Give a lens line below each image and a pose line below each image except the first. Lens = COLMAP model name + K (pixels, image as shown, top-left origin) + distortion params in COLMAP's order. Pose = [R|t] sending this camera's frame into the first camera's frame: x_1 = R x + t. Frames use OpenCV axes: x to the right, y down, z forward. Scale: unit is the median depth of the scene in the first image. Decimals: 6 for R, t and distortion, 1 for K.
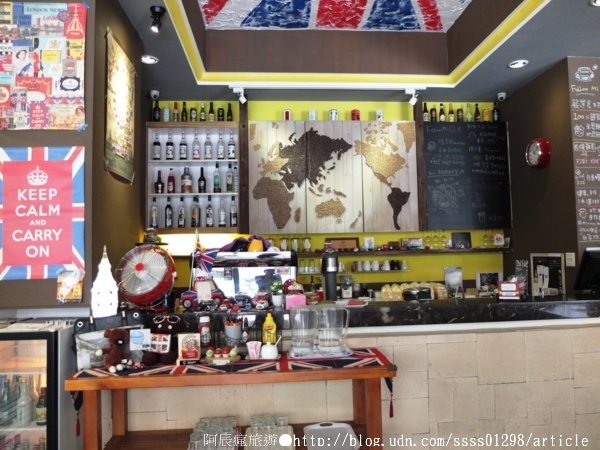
lens RADIAL K [[484.9, 0, 305.8], [0, 484.9, 218.7], [0, 0, 1]] dist [0.005461, 0.016279]
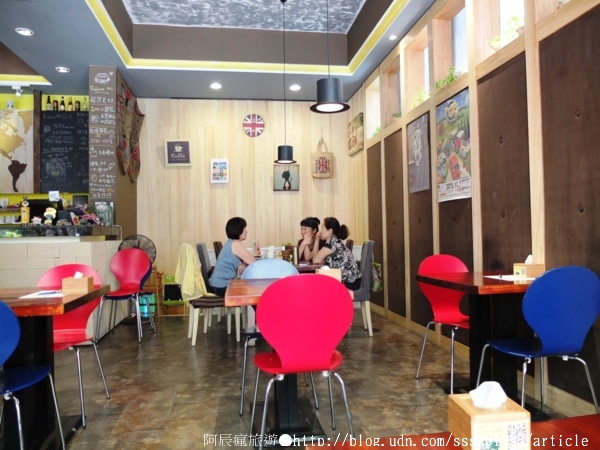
lens RADIAL K [[471.4, 0, 300.2], [0, 471.4, 228.7], [0, 0, 1]] dist [-0.039201, 0.013268]
pose [[0.997972, 0.005913, 0.063378, 0.885543], [-0.009396, 0.998454, 0.054788, 0.046034], [-0.062956, -0.055272, 0.996485, -0.328447]]
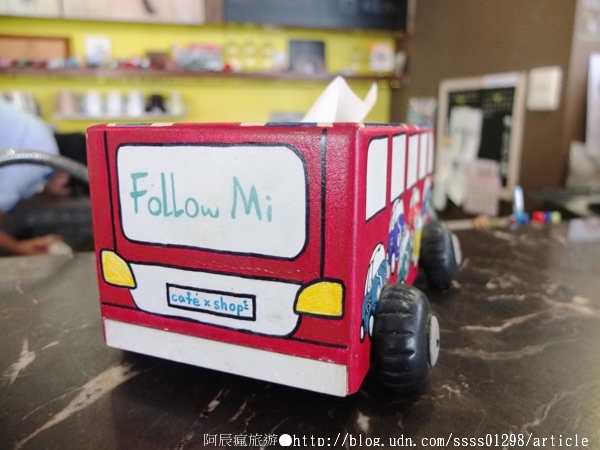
lens RADIAL K [[471.4, 0, 301.9], [0, 471.4, 220.4], [0, 0, 1]] dist [-0.039201, 0.013268]
pose [[0.984250, -0.005569, 0.176695, 0.244831], [-0.044864, 0.958914, 0.280128, 0.073675], [-0.170996, -0.283643, 0.943561, 0.549172]]
